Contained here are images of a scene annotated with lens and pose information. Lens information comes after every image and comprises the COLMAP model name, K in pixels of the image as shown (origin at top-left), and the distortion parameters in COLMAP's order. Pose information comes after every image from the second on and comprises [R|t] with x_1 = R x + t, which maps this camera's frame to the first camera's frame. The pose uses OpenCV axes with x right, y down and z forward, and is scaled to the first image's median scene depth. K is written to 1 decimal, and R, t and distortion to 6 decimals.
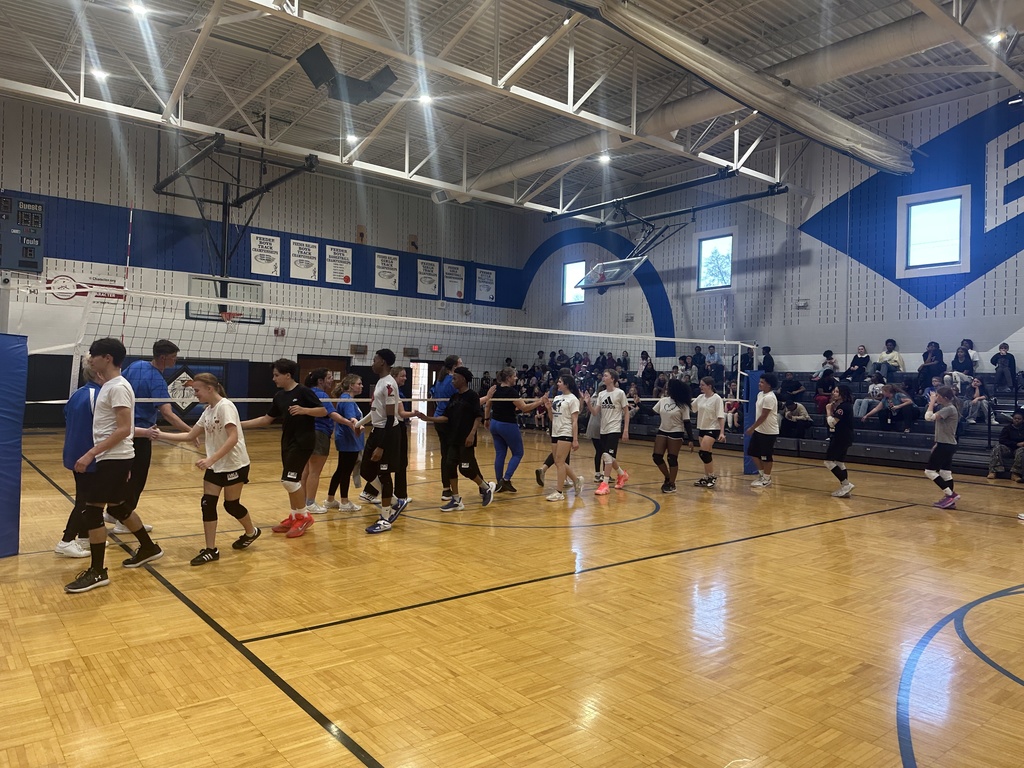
lens RADIAL K [[714.2, 0, 511.3], [0, 714.2, 385.1], [0, 0, 1]] dist [0.061510, -0.072803]
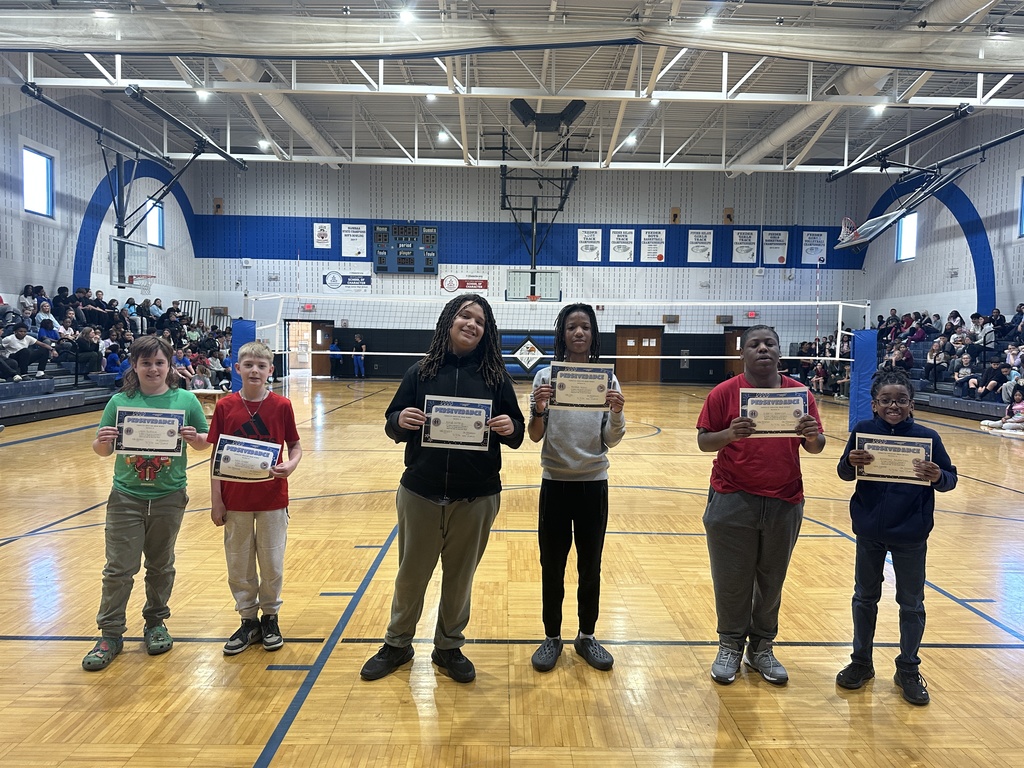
lens RADIAL K [[714.2, 0, 521.0], [0, 714.2, 384.6], [0, 0, 1]] dist [0.061510, -0.072803]
pose [[0.791937, 0.024797, -0.610099, 0.328604], [0.002199, 0.999053, 0.043460, 0.004396], [0.610599, -0.035760, 0.791132, -0.047336]]
